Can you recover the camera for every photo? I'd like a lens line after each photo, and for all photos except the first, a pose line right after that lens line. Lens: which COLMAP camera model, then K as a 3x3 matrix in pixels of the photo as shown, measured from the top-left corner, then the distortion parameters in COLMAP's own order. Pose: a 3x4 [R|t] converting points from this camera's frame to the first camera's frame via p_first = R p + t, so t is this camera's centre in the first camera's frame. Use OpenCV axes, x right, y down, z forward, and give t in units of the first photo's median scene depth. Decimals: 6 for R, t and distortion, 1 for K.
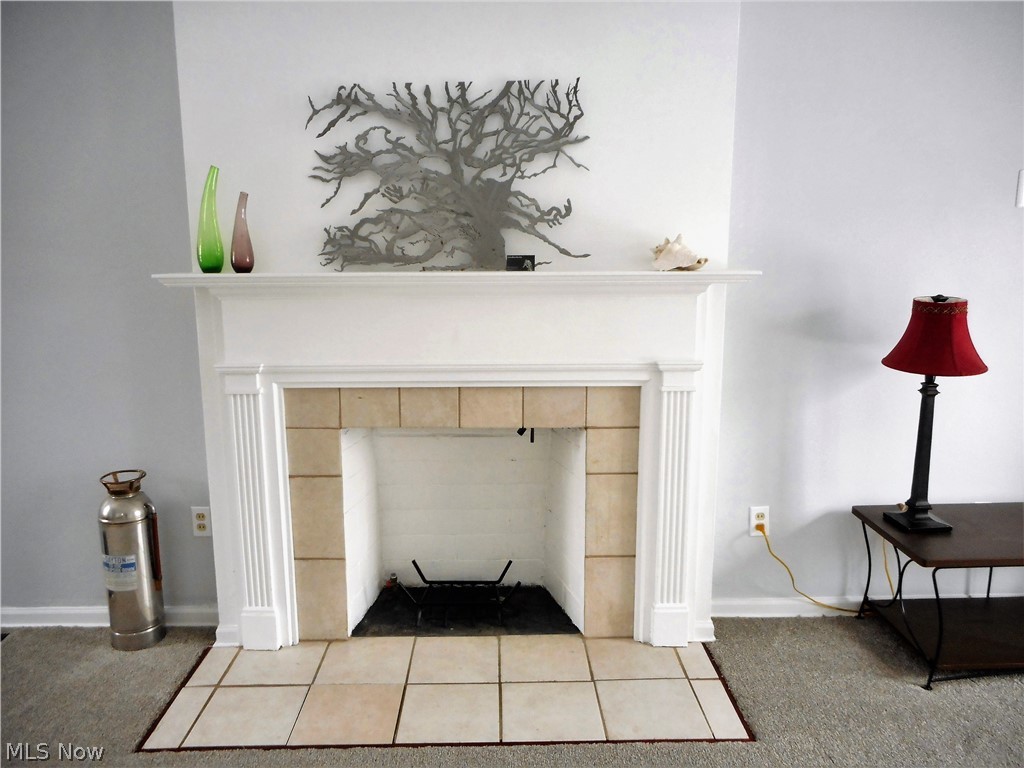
lens RADIAL K [[752.0, 0, 512.8], [0, 752.0, 381.9], [0, 0, 1]] dist [-0.020519, 0.009216]
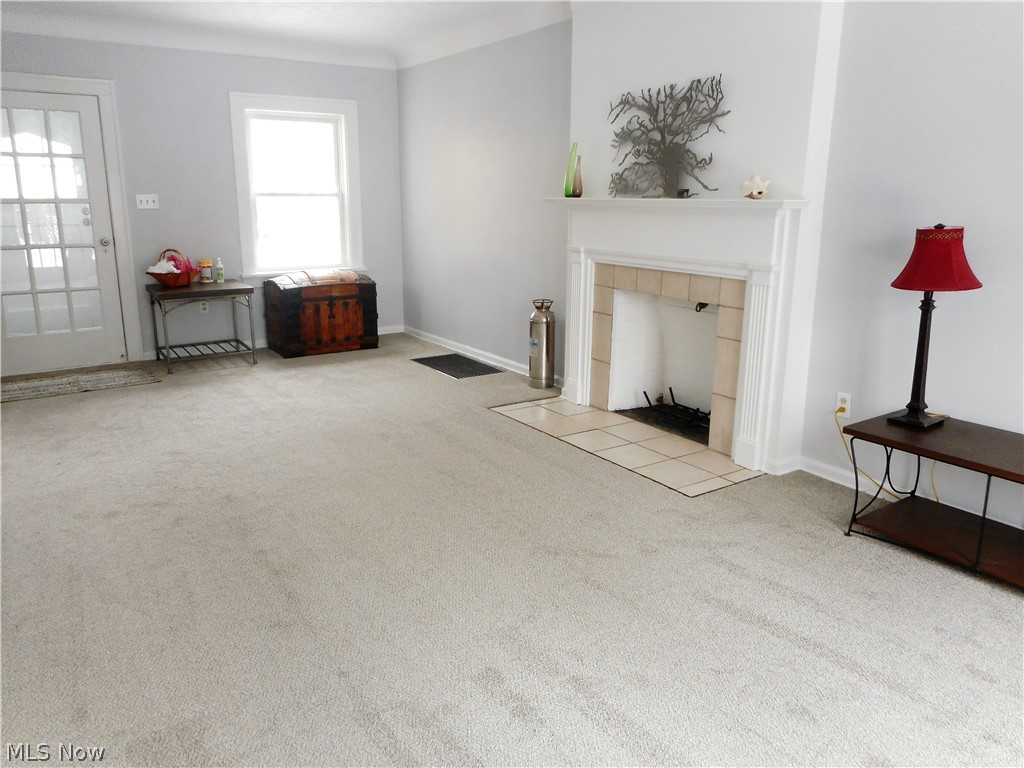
lens RADIAL K [[752.0, 0, 510.2], [0, 752.0, 383.1], [0, 0, 1]] dist [-0.020519, 0.009216]
pose [[0.534862, 0.212519, -0.817776, 1.227503], [-0.161188, 0.975741, 0.148146, 0.061902], [0.829422, 0.052578, 0.556143, -0.195652]]
